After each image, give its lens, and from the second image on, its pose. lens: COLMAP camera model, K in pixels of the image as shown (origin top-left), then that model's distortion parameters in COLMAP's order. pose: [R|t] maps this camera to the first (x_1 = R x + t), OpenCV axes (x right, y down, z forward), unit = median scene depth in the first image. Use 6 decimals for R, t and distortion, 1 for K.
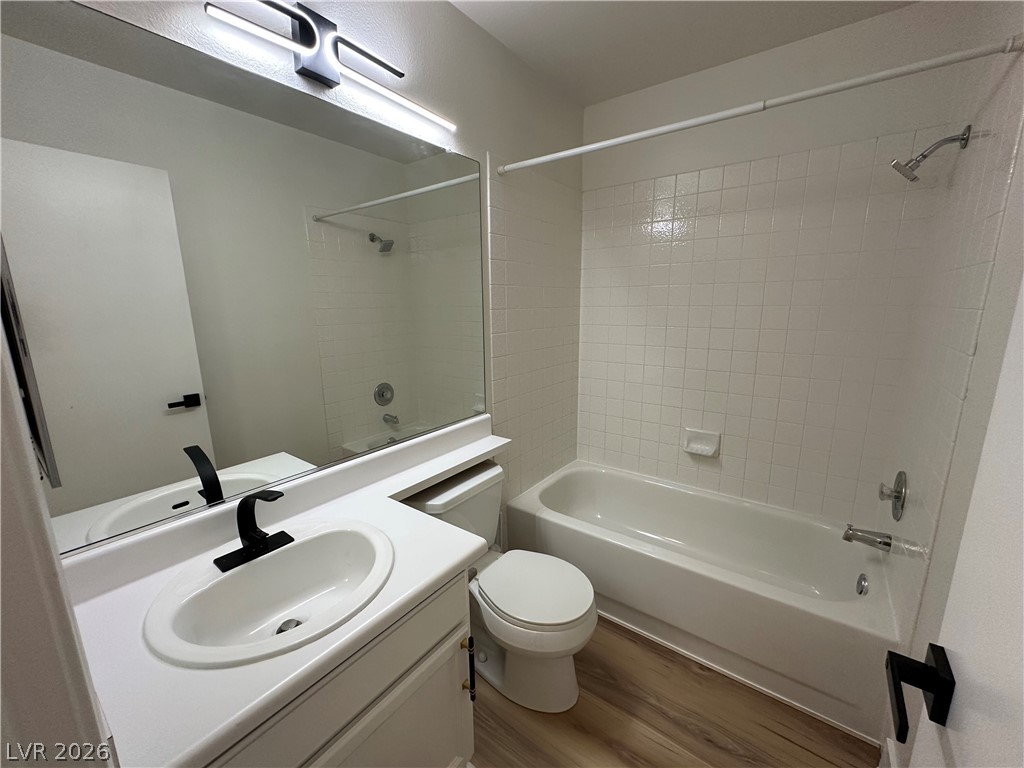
lens RADIAL K [[409.6, 0, 514.0], [0, 409.6, 384.0], [0, 0, 1]] dist [-0.004325, 0.000990]
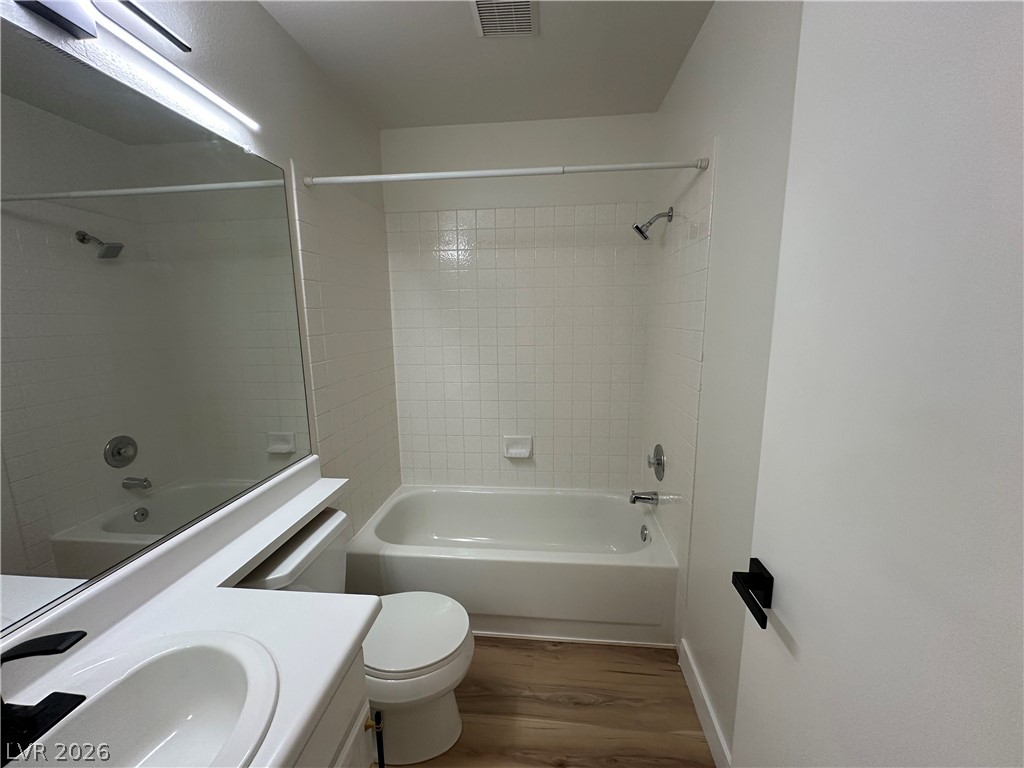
lens RADIAL K [[409.6, 0, 511.9], [0, 409.6, 383.6], [0, 0, 1]] dist [-0.004325, 0.000990]
pose [[0.857285, -0.086199, 0.507575, -0.144787], [0.105126, 0.994421, -0.008677, -0.028468], [-0.503996, 0.060798, 0.861564, 0.030612]]
